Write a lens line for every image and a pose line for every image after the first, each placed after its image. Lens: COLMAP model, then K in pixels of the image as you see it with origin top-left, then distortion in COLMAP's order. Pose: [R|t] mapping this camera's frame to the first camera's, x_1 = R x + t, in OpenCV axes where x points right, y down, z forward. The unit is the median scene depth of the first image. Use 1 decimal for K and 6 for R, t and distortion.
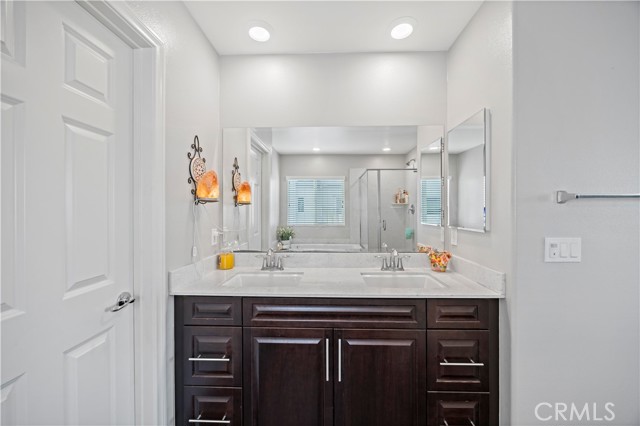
lens RADIAL K [[245.6, 0, 322.9], [0, 245.6, 211.6], [0, 0, 1]] dist [-0.007002, -0.000086]
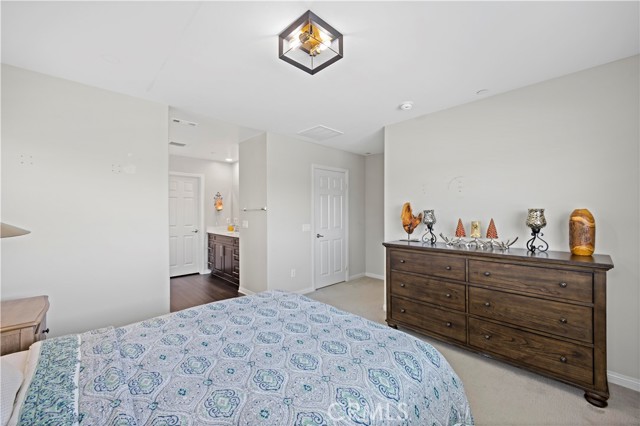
lens RADIAL K [[245.6, 0, 322.9], [0, 245.6, 211.6], [0, 0, 1]] dist [-0.007002, -0.000086]
pose [[0.725784, 0.000710, -0.687923, 4.183811], [-0.002306, 0.999996, -0.001401, -0.024773], [0.687919, 0.002603, 0.725783, -0.785627]]
